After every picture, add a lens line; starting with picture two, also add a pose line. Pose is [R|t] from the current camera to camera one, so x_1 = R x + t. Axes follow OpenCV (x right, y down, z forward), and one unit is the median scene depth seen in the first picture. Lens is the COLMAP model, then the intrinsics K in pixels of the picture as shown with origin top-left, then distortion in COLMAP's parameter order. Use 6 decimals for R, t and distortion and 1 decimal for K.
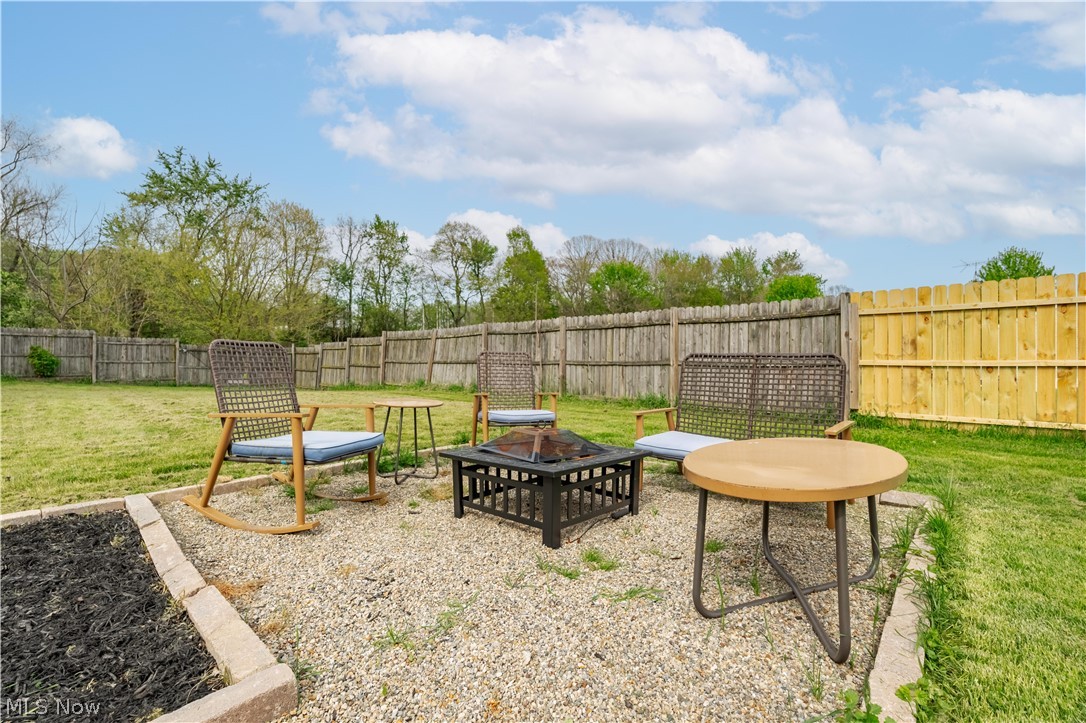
lens RADIAL K [[478.9, 0, 540.4], [0, 478.9, 368.4], [0, 0, 1]] dist [-0.000790, 0.000423]
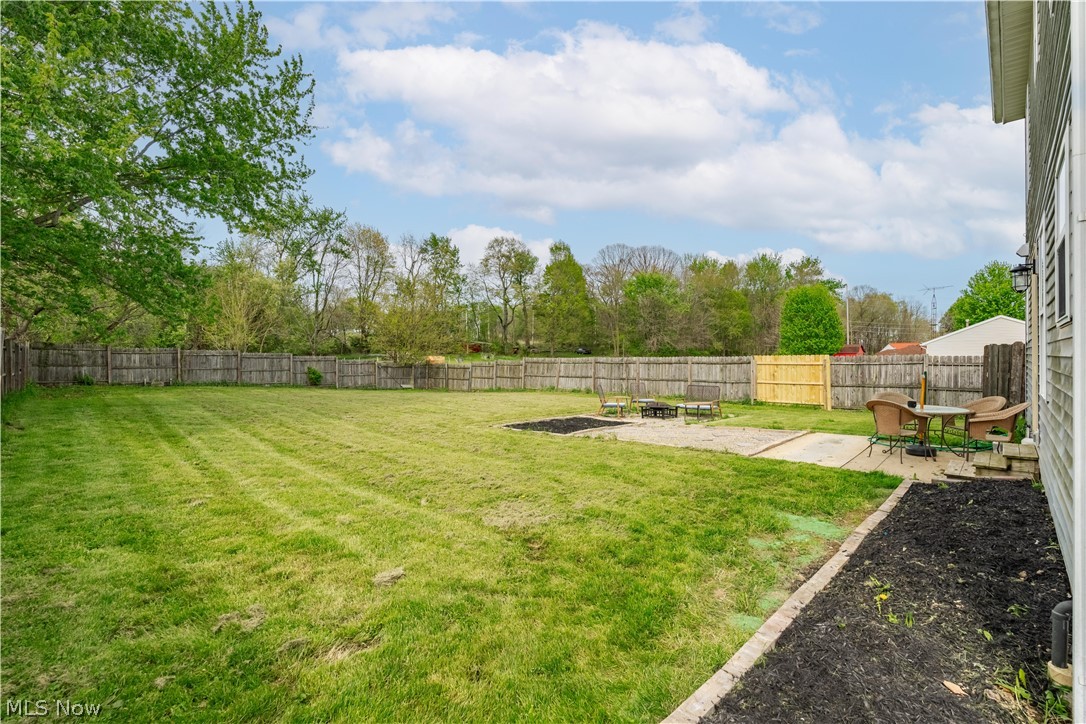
lens RADIAL K [[496.9, 0, 557.3], [0, 496.9, 363.2], [0, 0, 1]] dist [-0.002535, 0.000042]
pose [[0.999794, -0.007393, -0.018908, -0.034636], [0.007288, 0.999958, -0.005638, -0.009234], [0.018949, 0.005499, 0.999805, -0.154868]]
